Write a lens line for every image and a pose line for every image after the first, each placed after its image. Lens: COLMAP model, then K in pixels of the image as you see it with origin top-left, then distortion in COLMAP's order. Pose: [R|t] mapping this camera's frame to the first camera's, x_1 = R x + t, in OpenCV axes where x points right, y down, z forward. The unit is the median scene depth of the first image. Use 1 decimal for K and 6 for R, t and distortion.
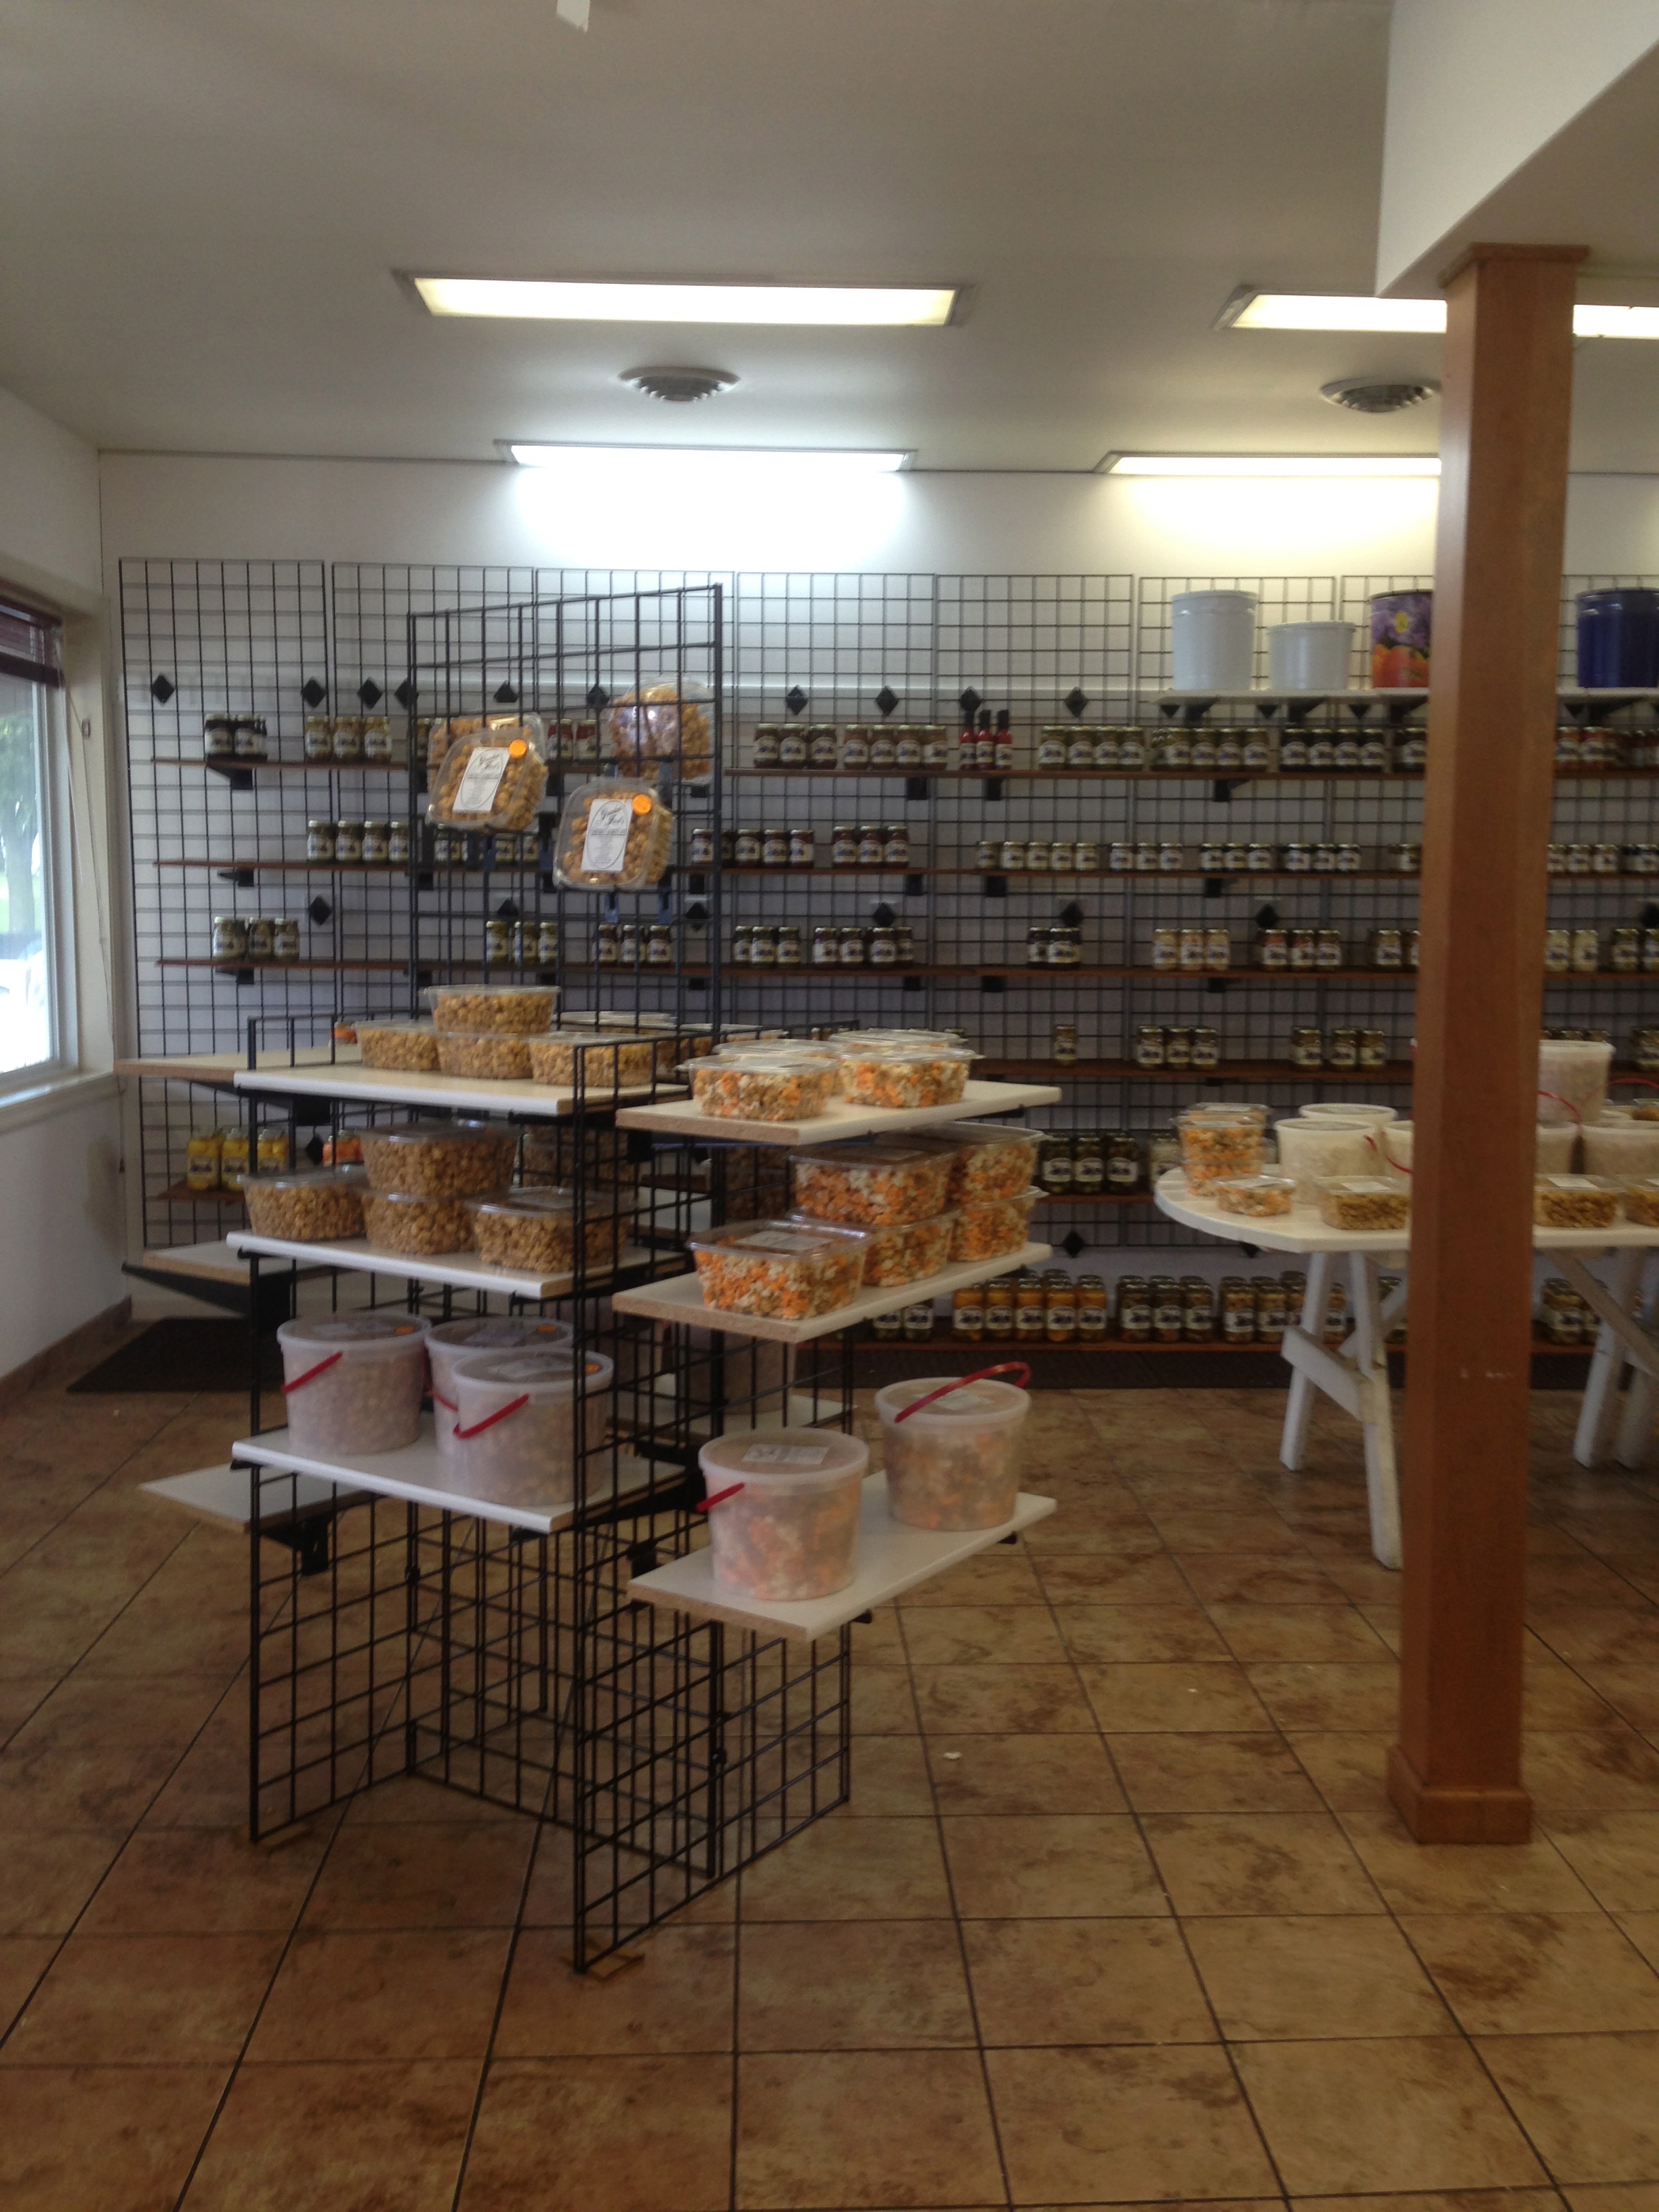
lens RADIAL K [[2053.7, 0, 828.5], [0, 2053.7, 1113.9], [0, 0, 1]] dist [0.109093, 0.000000]
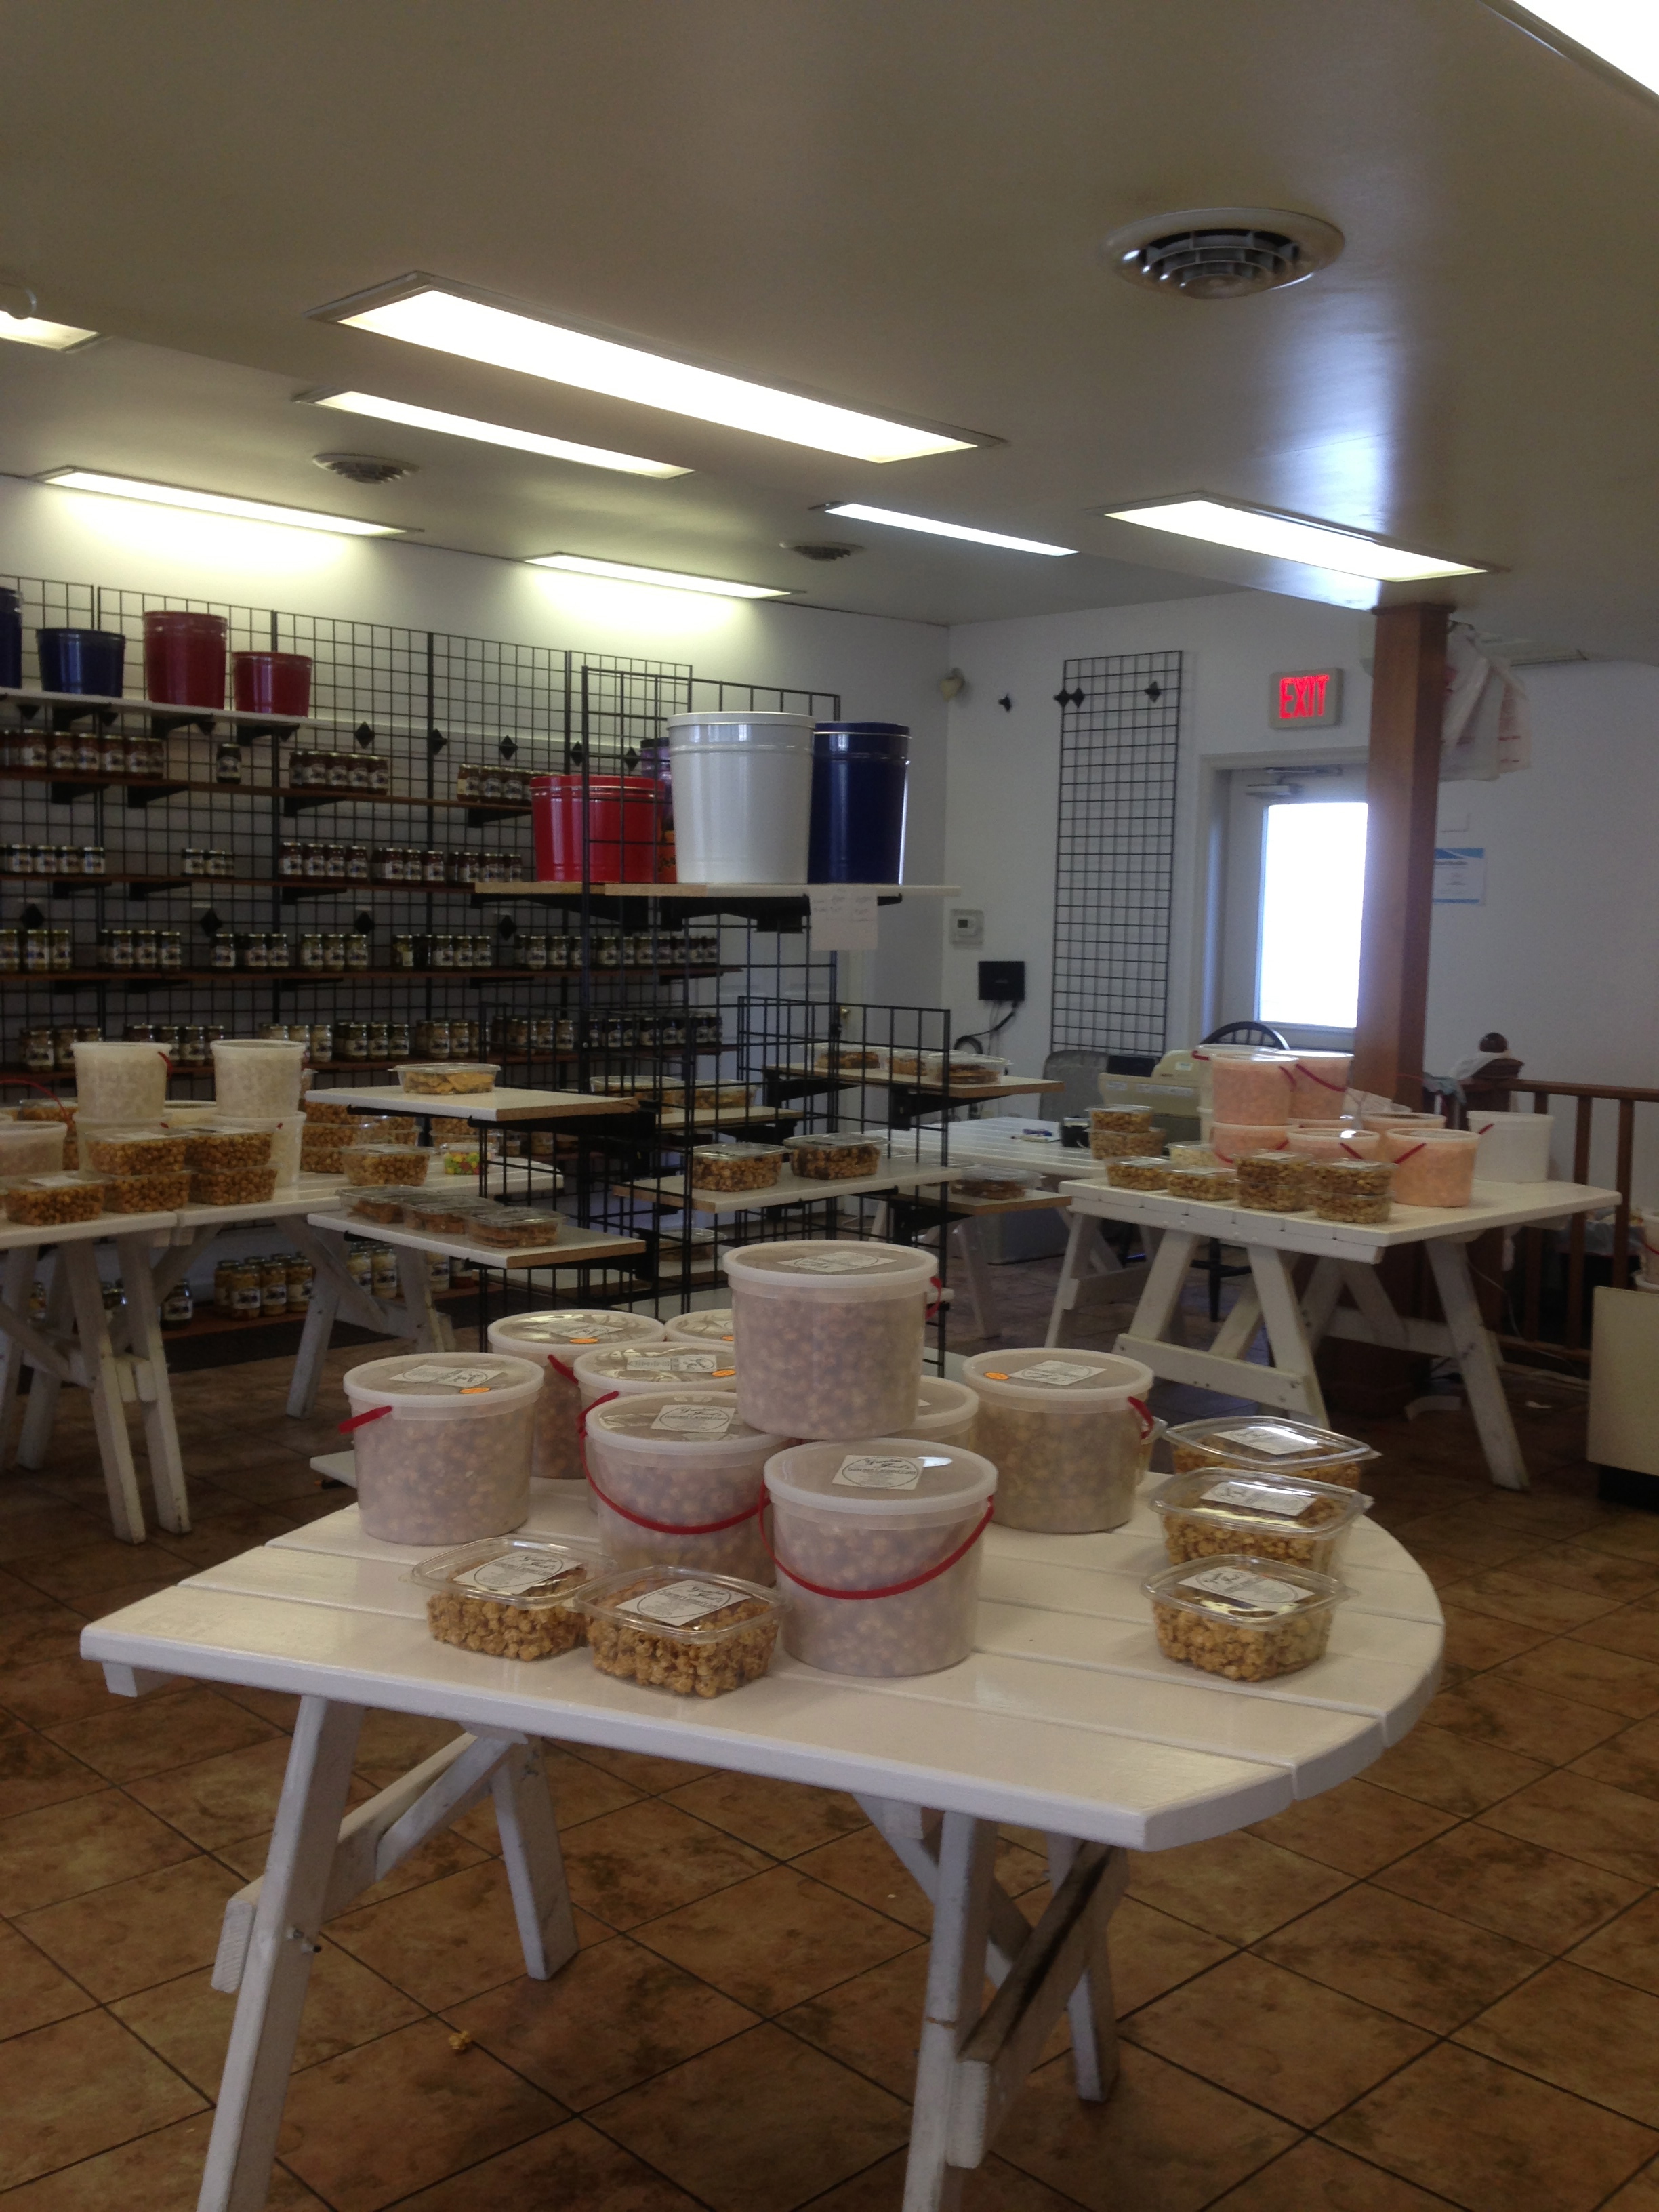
lens RADIAL K [[2053.7, 0, 844.0], [0, 2053.7, 1095.7], [0, 0, 1]] dist [0.109093, 0.000000]
pose [[0.742116, -0.053986, 0.668094, -0.288873], [0.059756, 0.998111, 0.014276, -0.001485], [-0.667603, 0.029328, 0.743940, -0.007879]]
